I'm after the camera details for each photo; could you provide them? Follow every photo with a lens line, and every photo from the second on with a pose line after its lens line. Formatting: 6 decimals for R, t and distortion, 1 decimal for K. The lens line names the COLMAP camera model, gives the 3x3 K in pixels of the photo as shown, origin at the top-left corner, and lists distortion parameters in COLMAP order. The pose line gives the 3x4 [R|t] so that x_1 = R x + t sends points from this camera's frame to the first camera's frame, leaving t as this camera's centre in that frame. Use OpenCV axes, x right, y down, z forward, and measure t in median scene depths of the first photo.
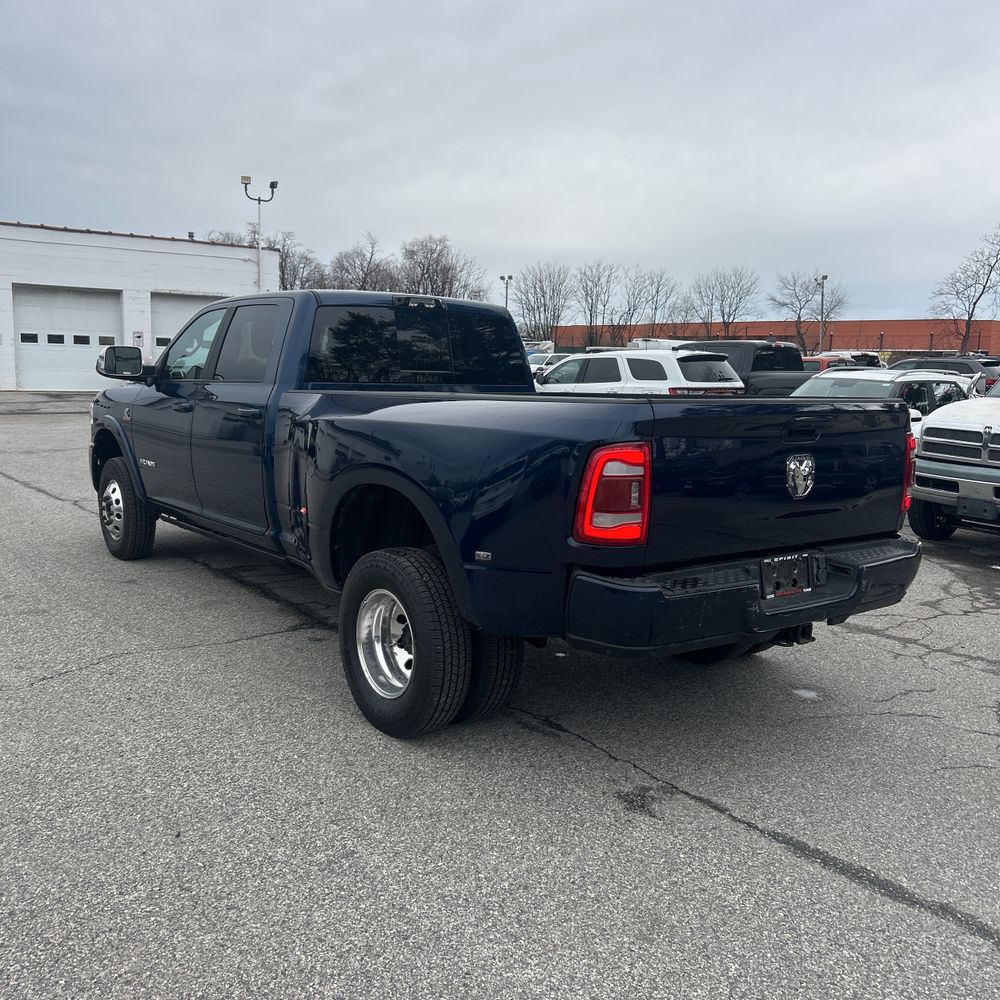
lens RADIAL K [[1013.4, 0, 507.1], [0, 1013.4, 495.2], [0, 0, 1]] dist [0.020508, 0.000000]
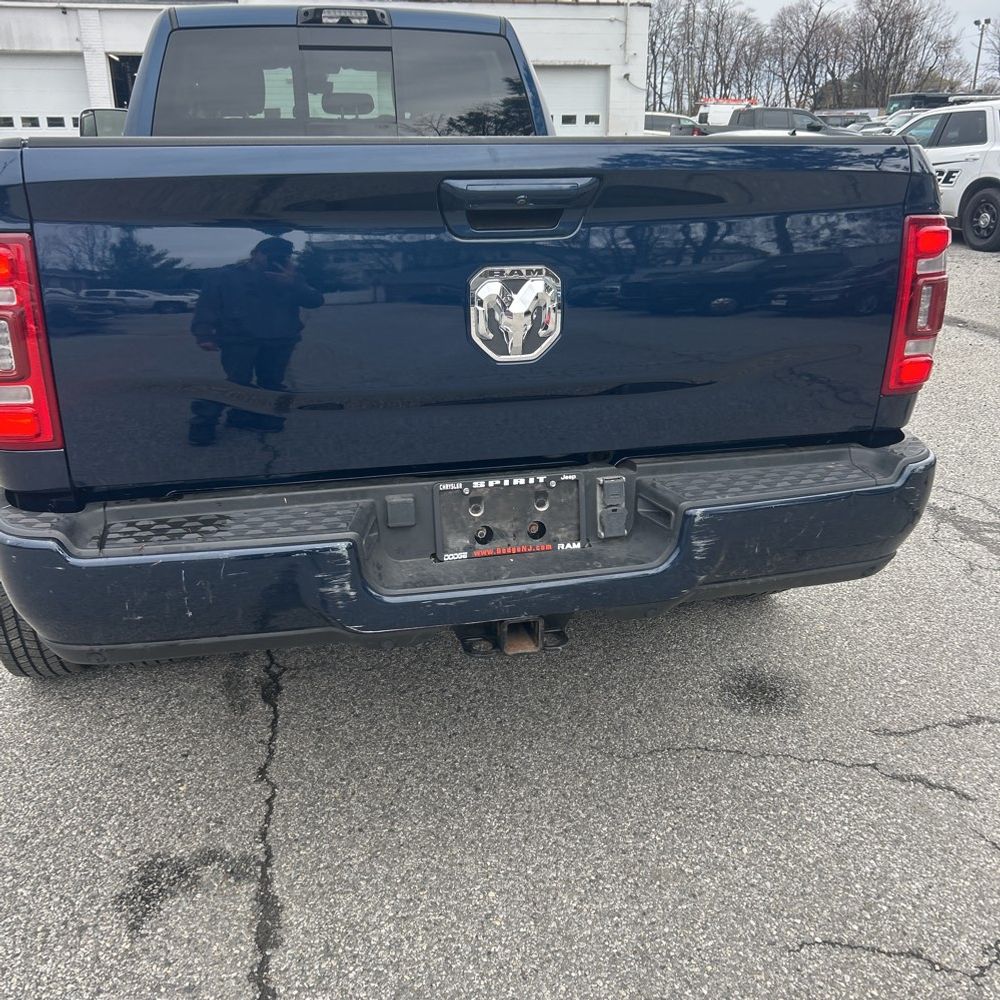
lens RADIAL K [[1013.4, 0, 493.9], [0, 1013.4, 501.6], [0, 0, 1]] dist [0.020508, 0.000000]
pose [[0.907769, 0.109693, -0.404875, 0.449745], [-0.022887, 0.976717, 0.213310, -0.031806], [0.418846, -0.184369, 0.889143, 0.538331]]
